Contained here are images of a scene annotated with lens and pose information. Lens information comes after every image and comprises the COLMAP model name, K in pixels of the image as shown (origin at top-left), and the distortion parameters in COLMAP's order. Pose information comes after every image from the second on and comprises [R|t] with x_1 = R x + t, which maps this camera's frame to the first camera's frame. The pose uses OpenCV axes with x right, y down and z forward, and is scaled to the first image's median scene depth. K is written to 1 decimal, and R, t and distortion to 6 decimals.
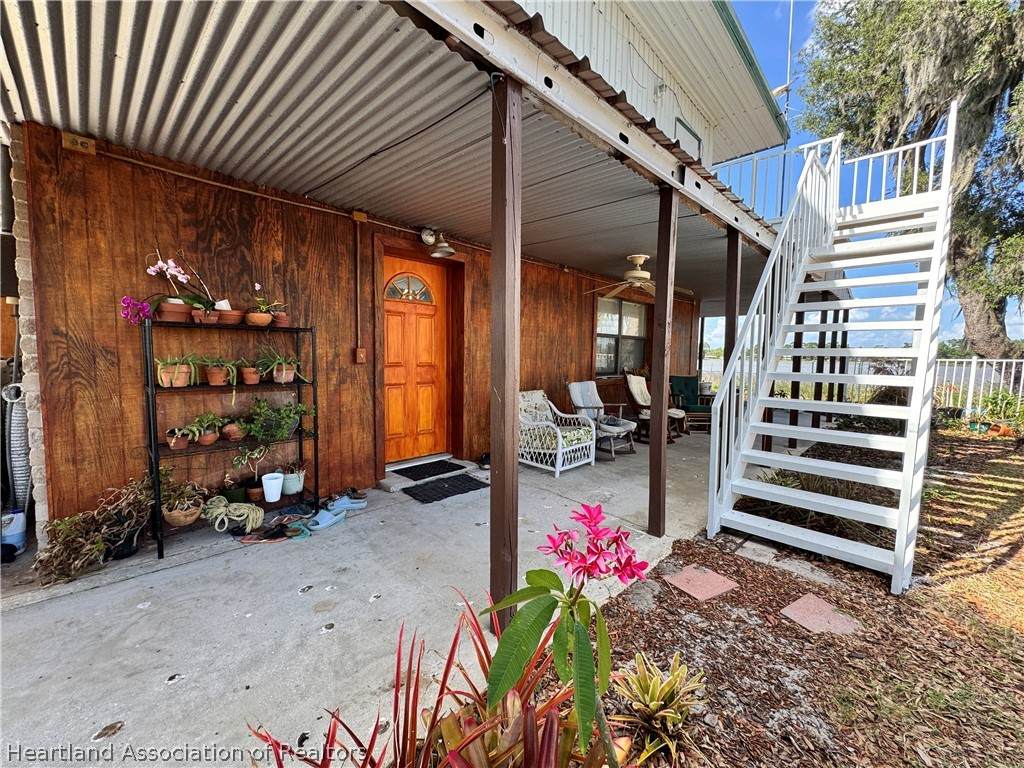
lens RADIAL K [[411.0, 0, 511.0], [0, 411.0, 383.8], [0, 0, 1]] dist [-0.001847, 0.000035]
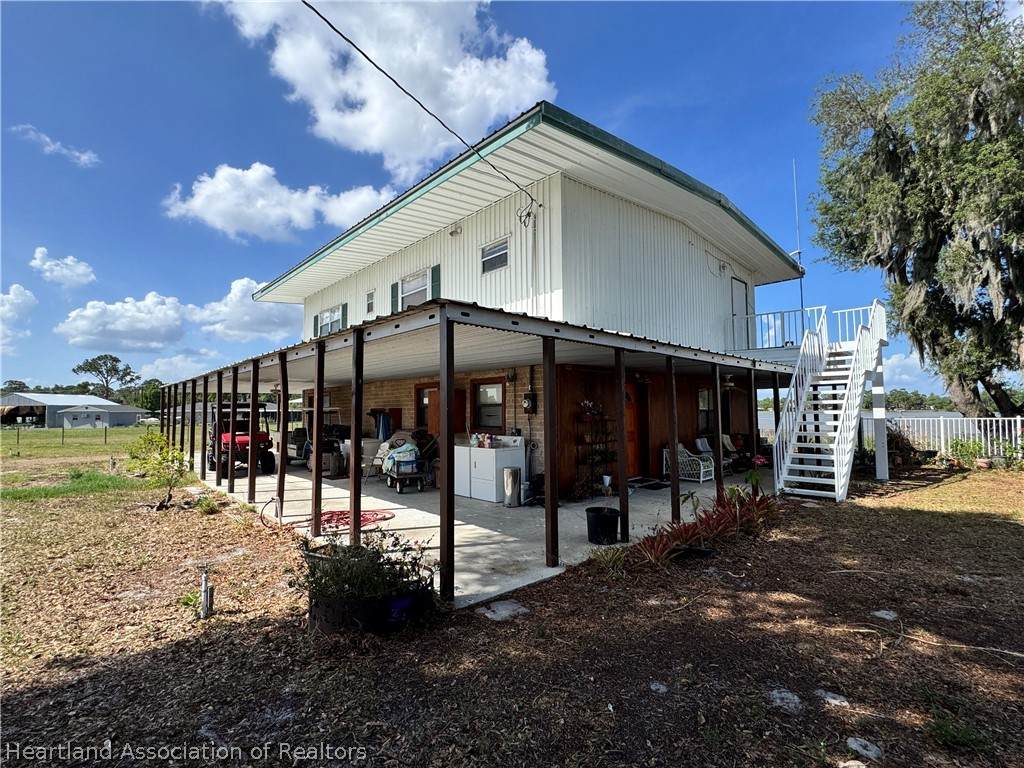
lens RADIAL K [[468.3, 0, 513.5], [0, 468.3, 383.6], [0, 0, 1]] dist [-0.005658, -0.000492]
pose [[0.999307, -0.025638, -0.026972, -0.659601], [0.021971, 0.991475, -0.128432, 0.001937], [0.030035, 0.127750, 0.991352, -1.267678]]
